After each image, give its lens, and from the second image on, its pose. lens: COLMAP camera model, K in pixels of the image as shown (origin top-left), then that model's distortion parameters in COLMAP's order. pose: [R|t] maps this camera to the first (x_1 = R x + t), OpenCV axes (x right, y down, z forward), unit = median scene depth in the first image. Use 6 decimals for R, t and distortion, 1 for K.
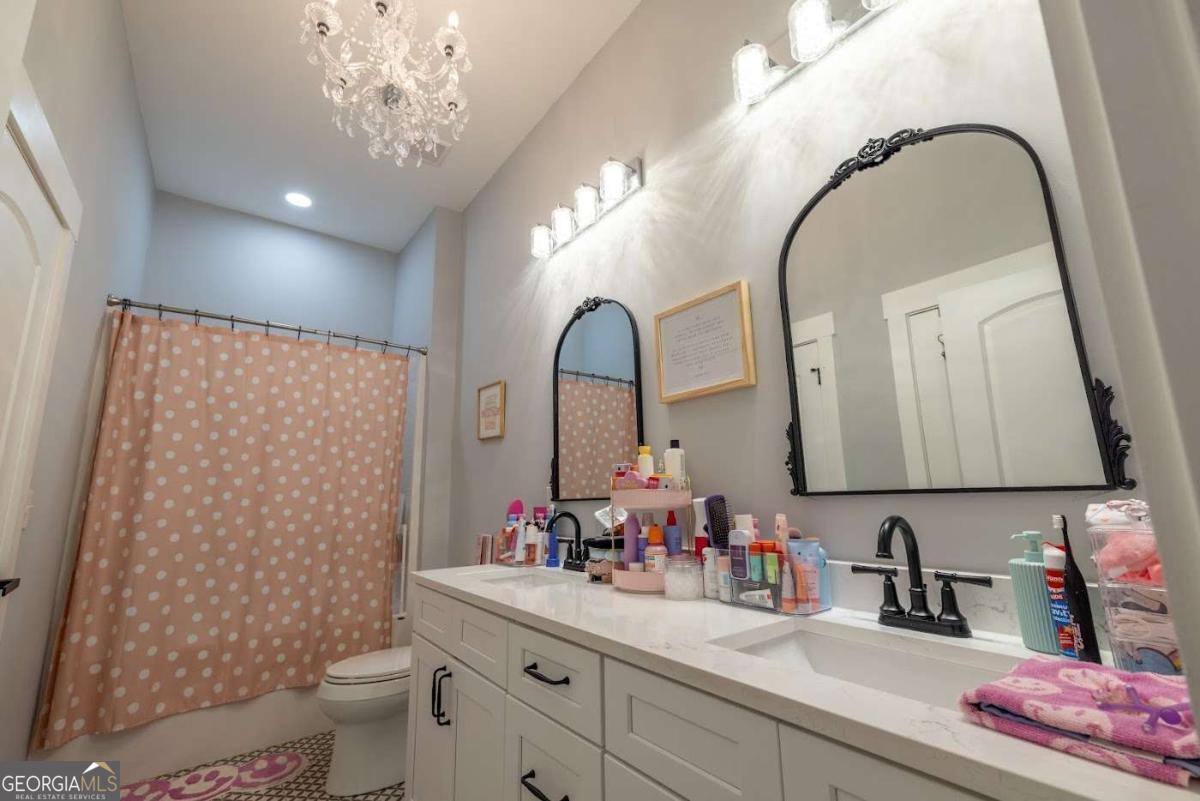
lens RADIAL K [[518.6, 0, 593.7], [0, 518.6, 401.3], [0, 0, 1]] dist [-0.000547, 0.000399]
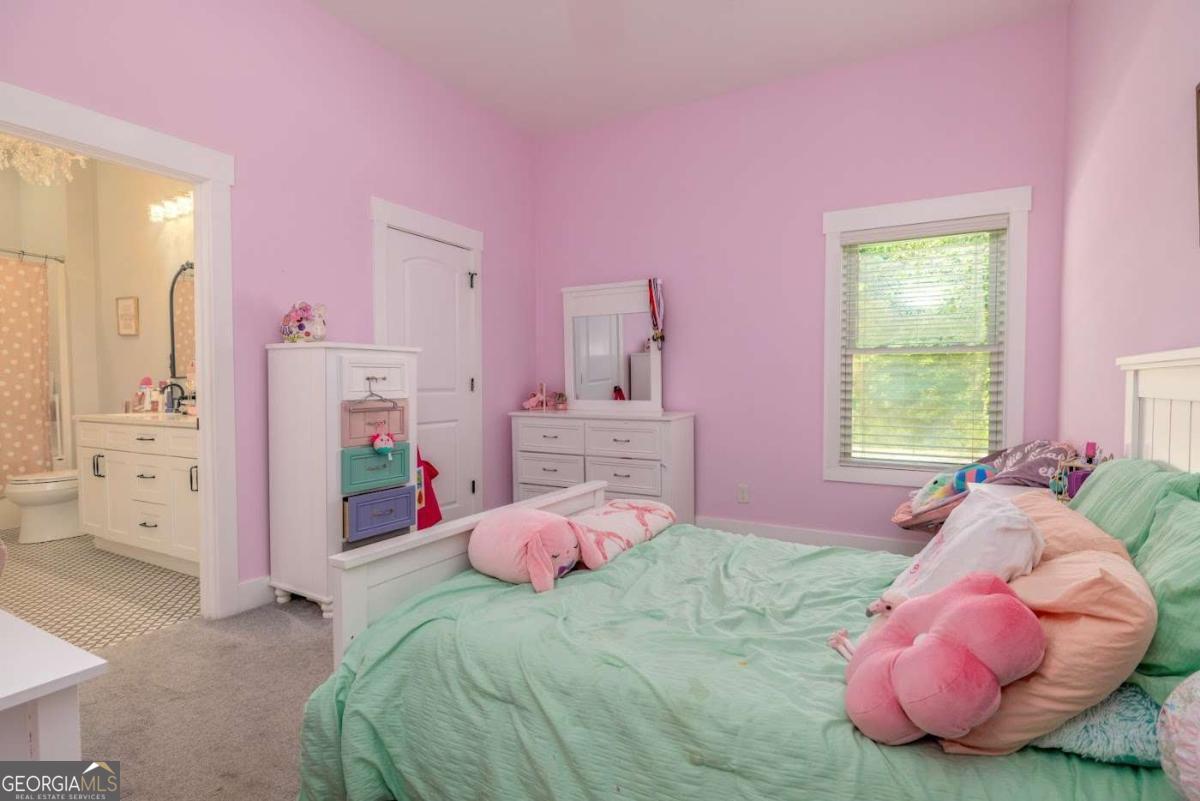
lens RADIAL K [[603.2, 0, 599.5], [0, 603.2, 406.6], [0, 0, 1]] dist [0.000493, -0.000322]
pose [[0.910797, -0.004495, 0.412831, 0.262353], [-0.087754, 0.974984, 0.204221, -0.168541], [-0.403421, -0.222231, 0.887617, -0.929592]]
